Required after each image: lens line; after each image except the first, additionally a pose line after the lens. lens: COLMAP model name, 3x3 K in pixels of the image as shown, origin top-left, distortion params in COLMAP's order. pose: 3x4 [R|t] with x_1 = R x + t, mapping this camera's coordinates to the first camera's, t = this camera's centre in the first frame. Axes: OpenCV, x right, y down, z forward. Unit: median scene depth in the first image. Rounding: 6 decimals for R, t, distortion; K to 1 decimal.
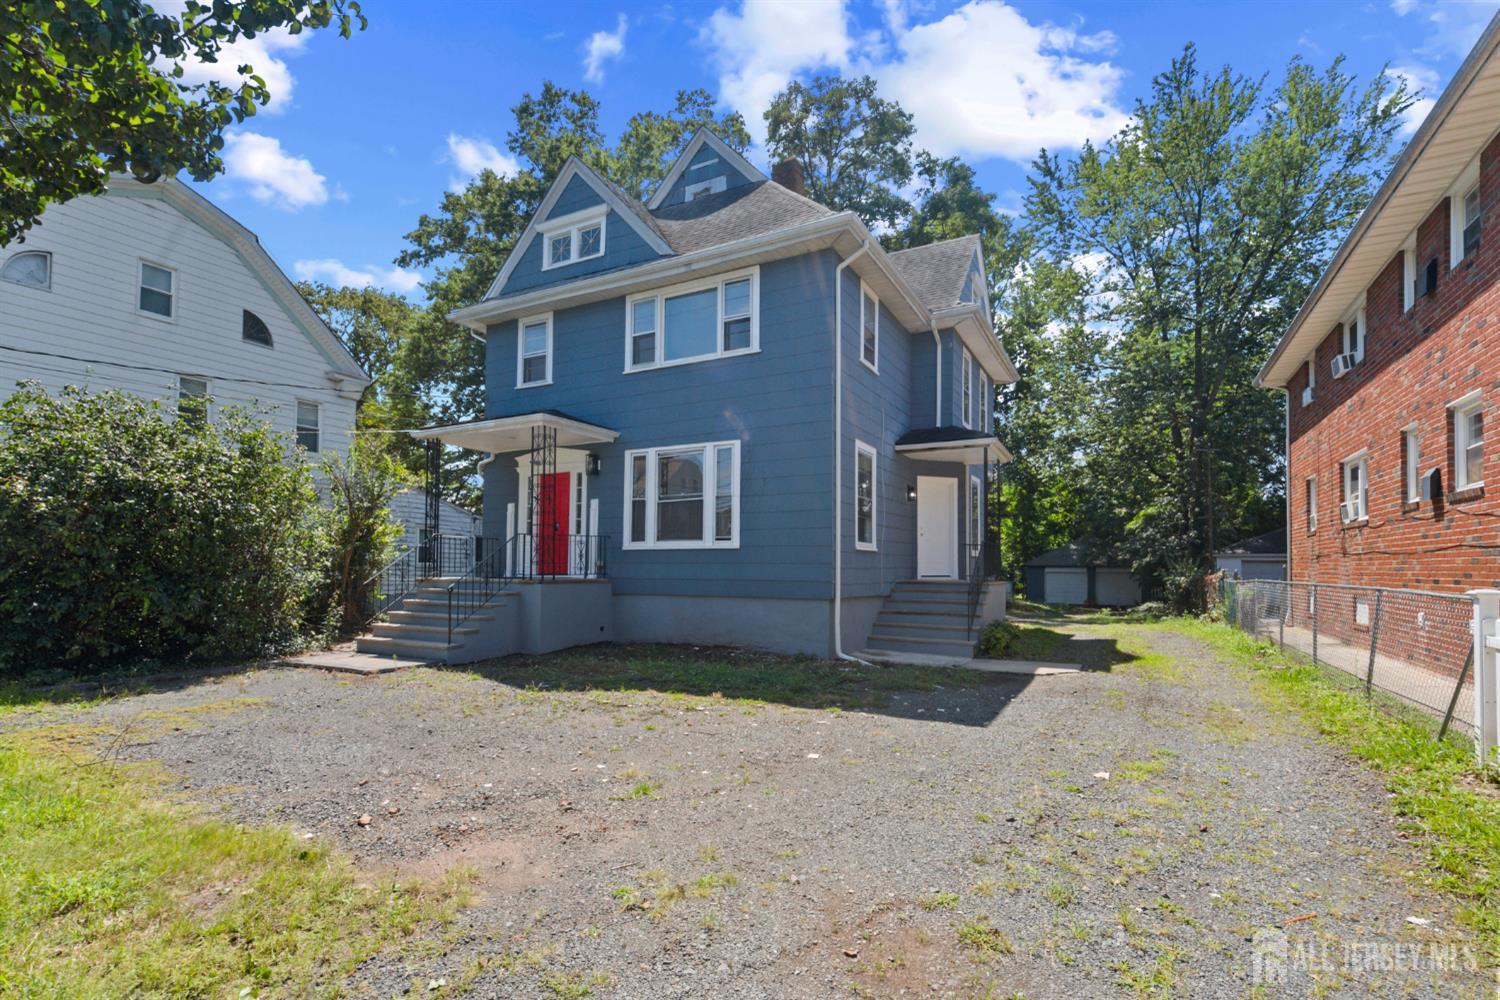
lens RADIAL K [[699.9, 0, 737.7], [0, 699.9, 555.3], [0, 0, 1]] dist [-0.002932, -0.000603]
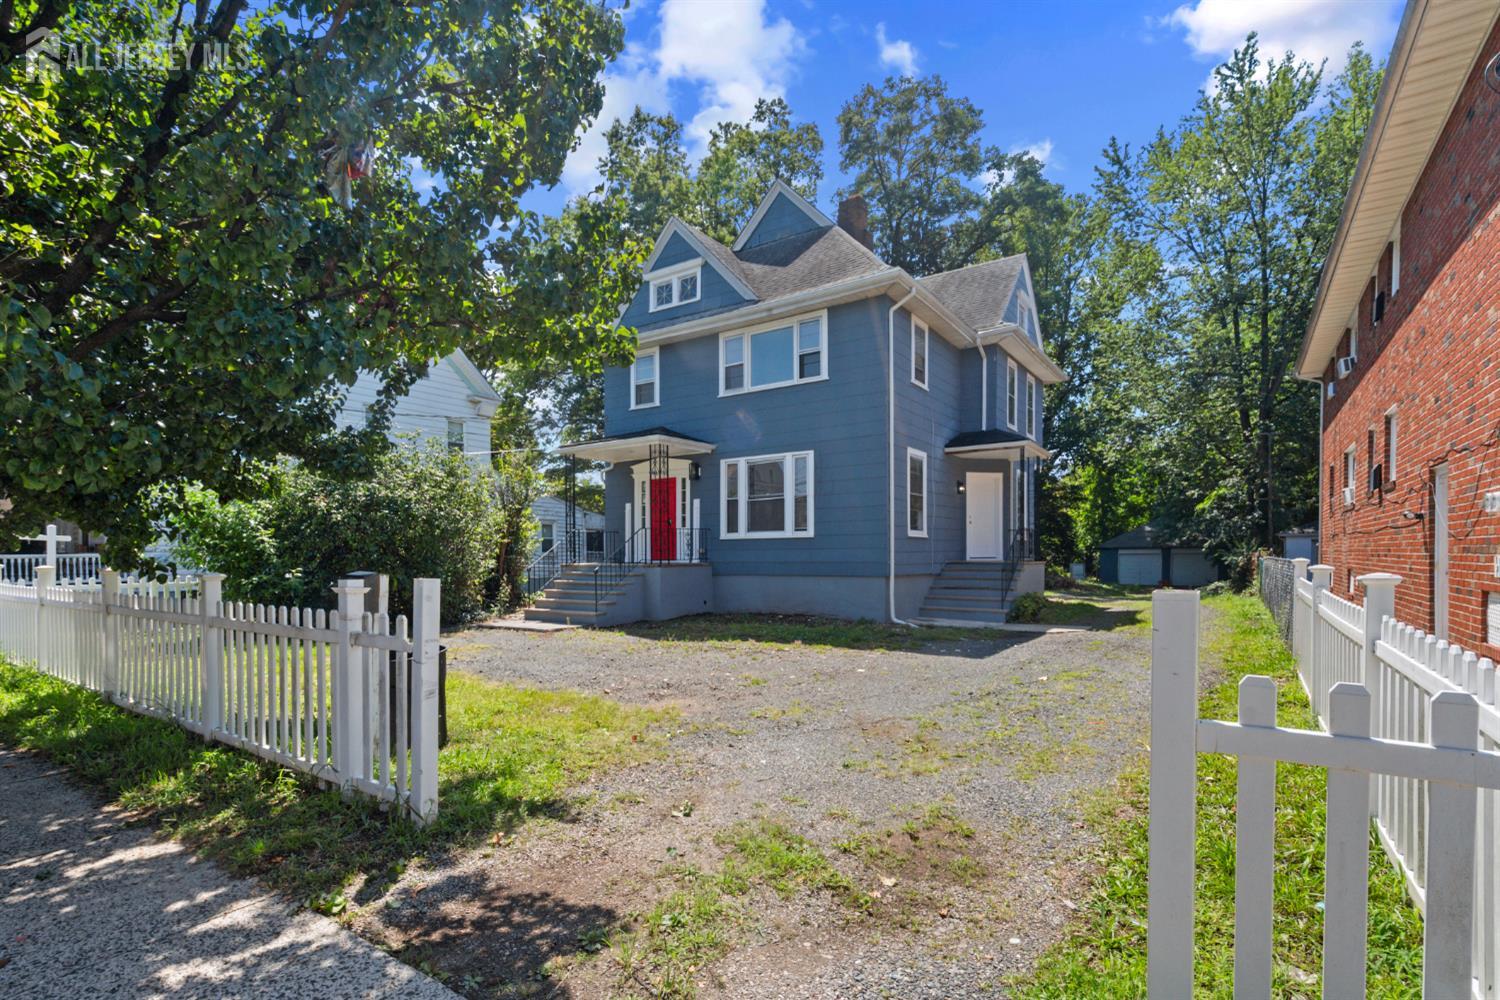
lens RADIAL K [[699.9, 0, 737.7], [0, 699.9, 555.3], [0, 0, 1]] dist [-0.002932, -0.000603]
pose [[0.993836, -0.013050, -0.110090, 0.003997], [0.015115, 0.999725, 0.017947, -0.001589], [0.109826, -0.019501, 0.993760, -0.235896]]
